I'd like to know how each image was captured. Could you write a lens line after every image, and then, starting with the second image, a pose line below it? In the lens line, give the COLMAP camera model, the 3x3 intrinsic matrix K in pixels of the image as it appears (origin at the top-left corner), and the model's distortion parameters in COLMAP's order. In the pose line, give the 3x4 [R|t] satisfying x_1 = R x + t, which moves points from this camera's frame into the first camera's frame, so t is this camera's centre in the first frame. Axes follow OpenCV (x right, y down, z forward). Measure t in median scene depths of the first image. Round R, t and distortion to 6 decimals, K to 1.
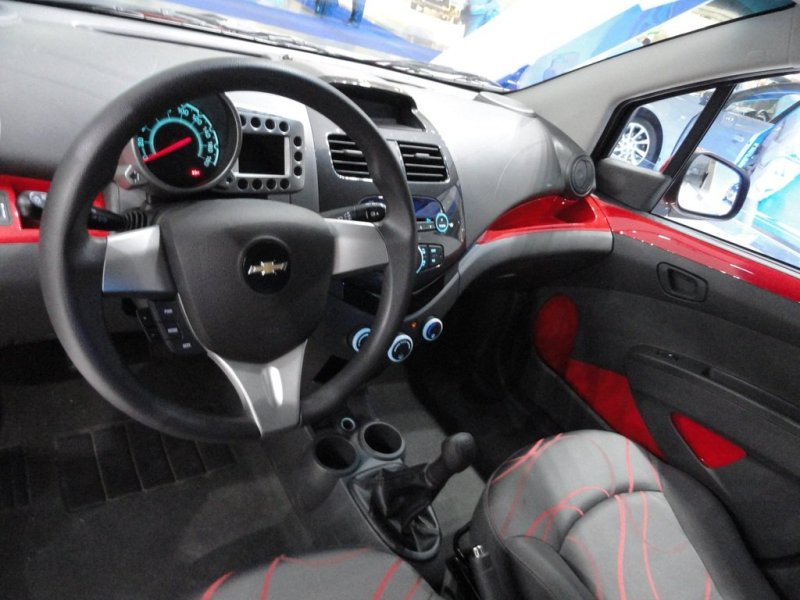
lens RADIAL K [[553.9, 0, 399.7], [0, 553.9, 302.9], [0, 0, 1]] dist [-0.011138, 0.004823]
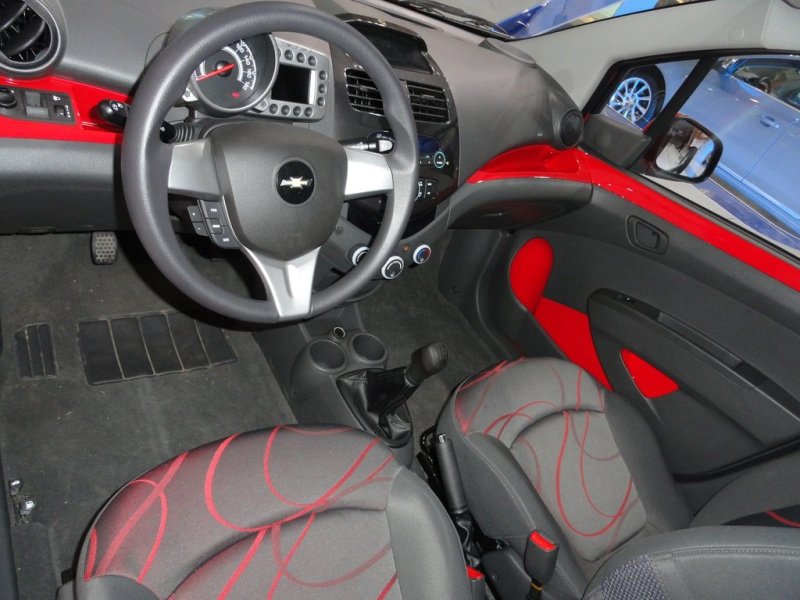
lens RADIAL K [[553.9, 0, 401.1], [0, 553.9, 296.8], [0, 0, 1]] dist [-0.011138, 0.004823]
pose [[0.995353, 0.089043, 0.036648, -0.017480], [-0.092349, 0.990541, 0.101491, 0.023768], [-0.027265, -0.104404, 0.994161, -0.142623]]
